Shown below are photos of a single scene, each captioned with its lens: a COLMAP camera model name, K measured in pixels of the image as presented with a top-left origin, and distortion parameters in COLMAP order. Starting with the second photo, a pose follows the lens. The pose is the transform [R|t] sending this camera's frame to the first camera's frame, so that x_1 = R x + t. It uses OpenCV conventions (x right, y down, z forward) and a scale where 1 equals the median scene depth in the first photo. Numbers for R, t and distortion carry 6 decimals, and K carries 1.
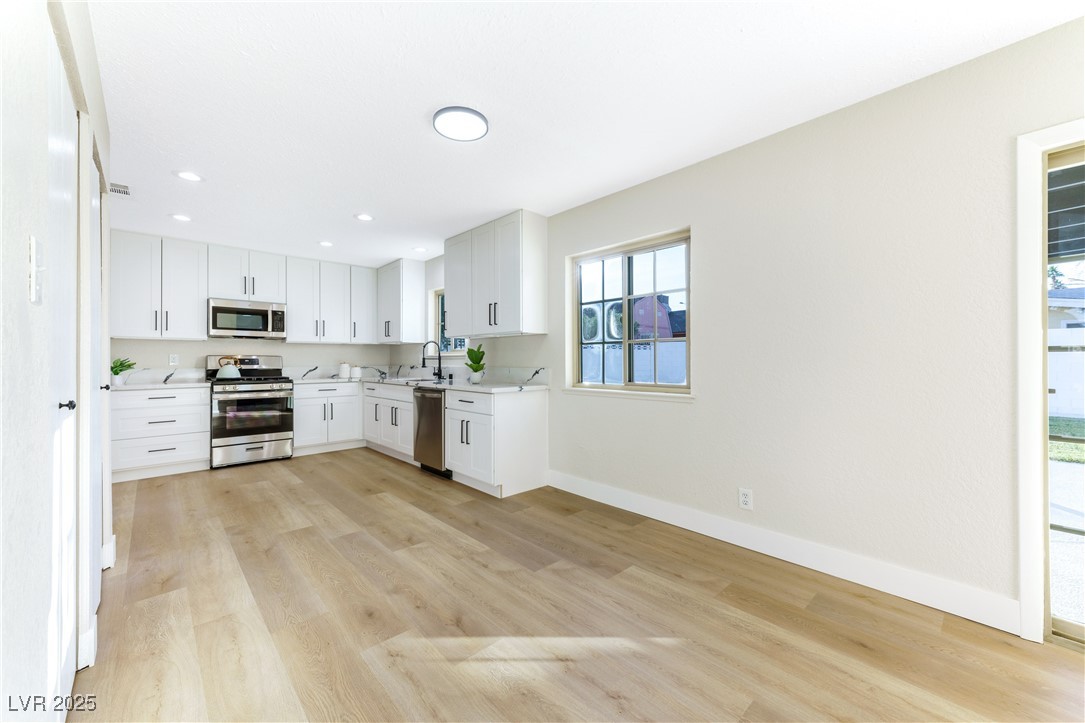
lens RADIAL K [[422.7, 0, 540.7], [0, 422.7, 360.0], [0, 0, 1]] dist [0.000996, -0.000012]
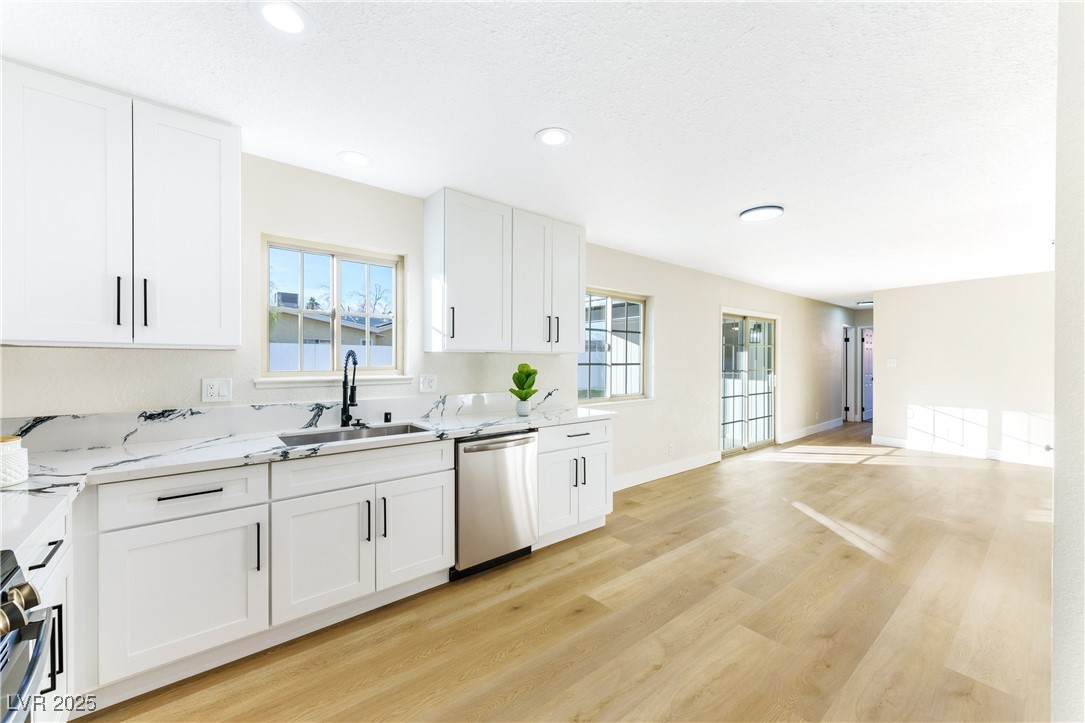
lens RADIAL K [[422.7, 0, 542.2], [0, 422.7, 363.5], [0, 0, 1]] dist [0.000996, -0.000012]
pose [[0.062075, -0.003119, 0.998067, -1.198447], [0.001474, 0.999994, 0.003034, -0.052717], [-0.998070, 0.001282, 0.062079, 1.210315]]
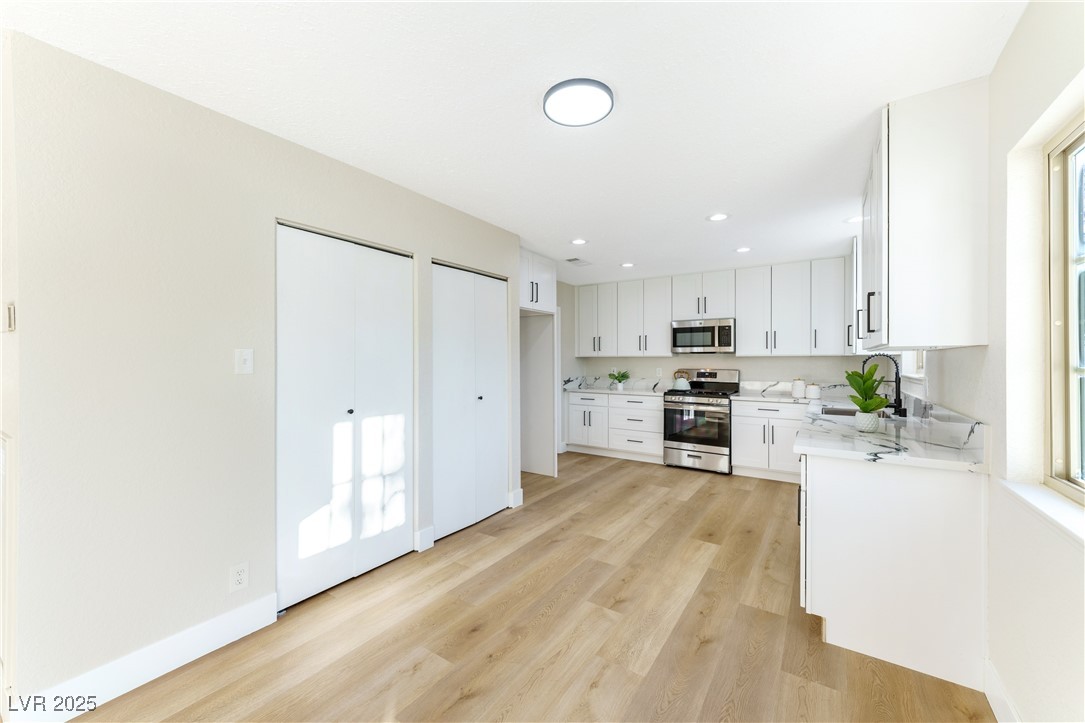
lens RADIAL K [[422.7, 0, 539.8], [0, 422.7, 358.3], [0, 0, 1]] dist [0.000996, -0.000012]
pose [[0.225769, 0.001120, -0.974180, 0.417770], [-0.007806, 0.999969, -0.000659, -0.055342], [0.974150, 0.007753, 0.225771, 0.558068]]
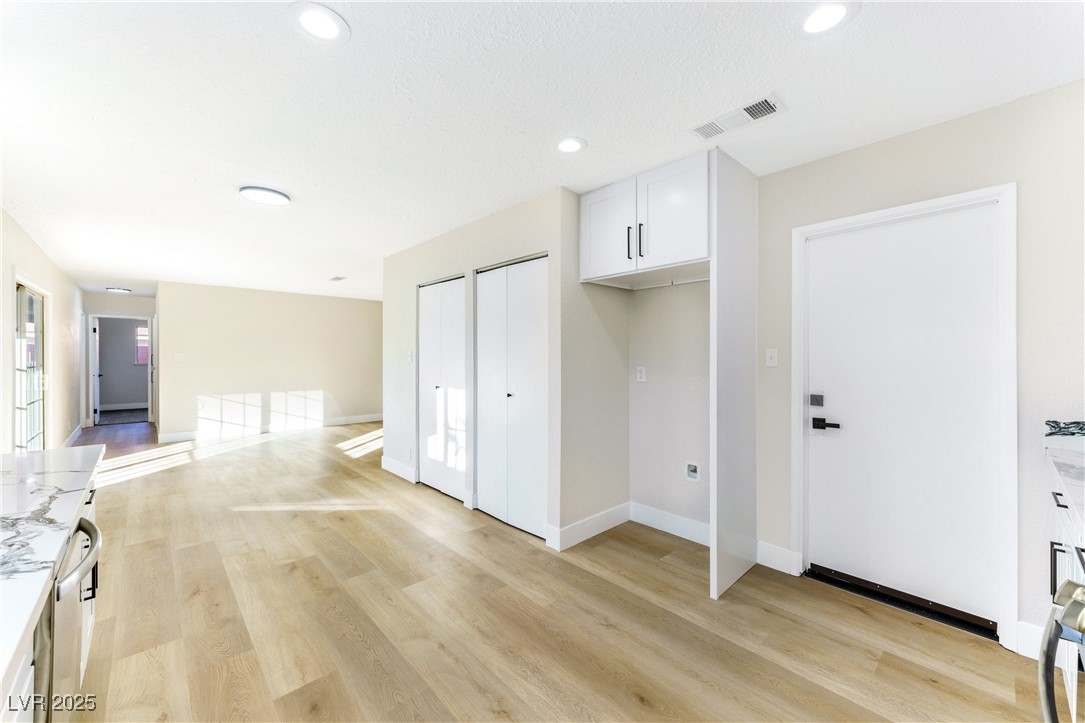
lens RADIAL K [[422.7, 0, 539.8], [0, 422.7, 348.2], [0, 0, 1]] dist [0.000996, -0.000012]
pose [[-0.999989, 0.003329, -0.003235, -0.751676], [0.003371, 0.999912, -0.012849, -0.054031], [0.003192, -0.012860, -0.999912, 1.702933]]
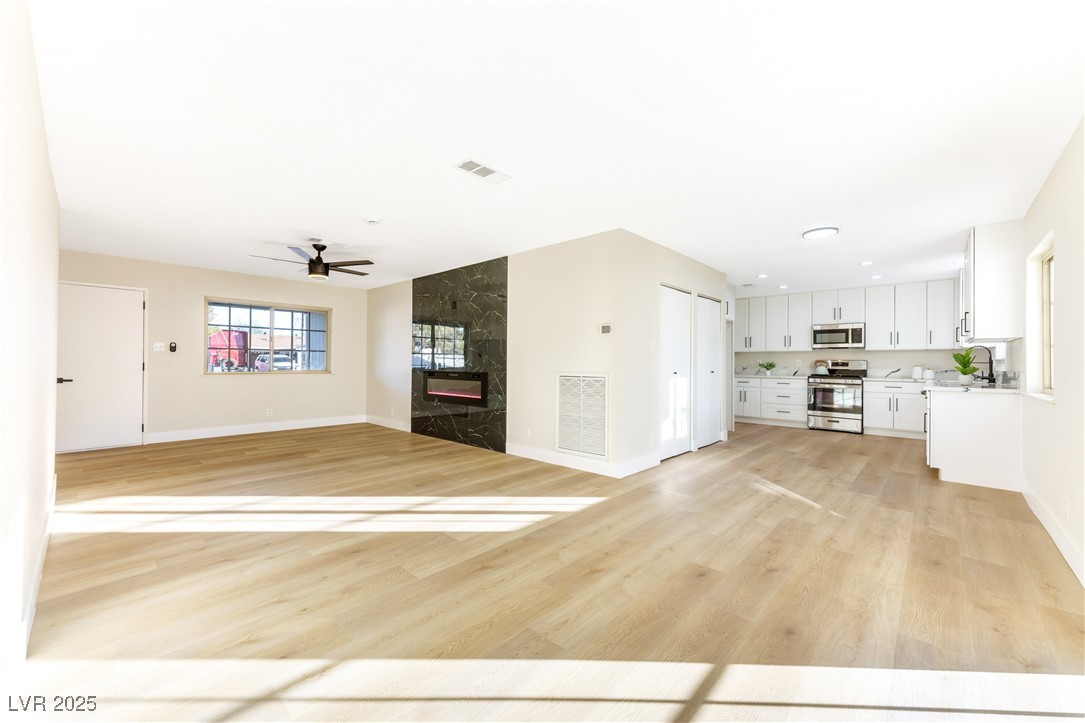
lens RADIAL K [[422.7, 0, 542.6], [0, 422.7, 362.6], [0, 0, 1]] dist [0.000996, -0.000012]
pose [[0.075280, 0.004753, -0.997151, 1.133127], [-0.008334, 0.999957, 0.004137, 0.001722], [0.997128, 0.007998, 0.075317, -0.234950]]
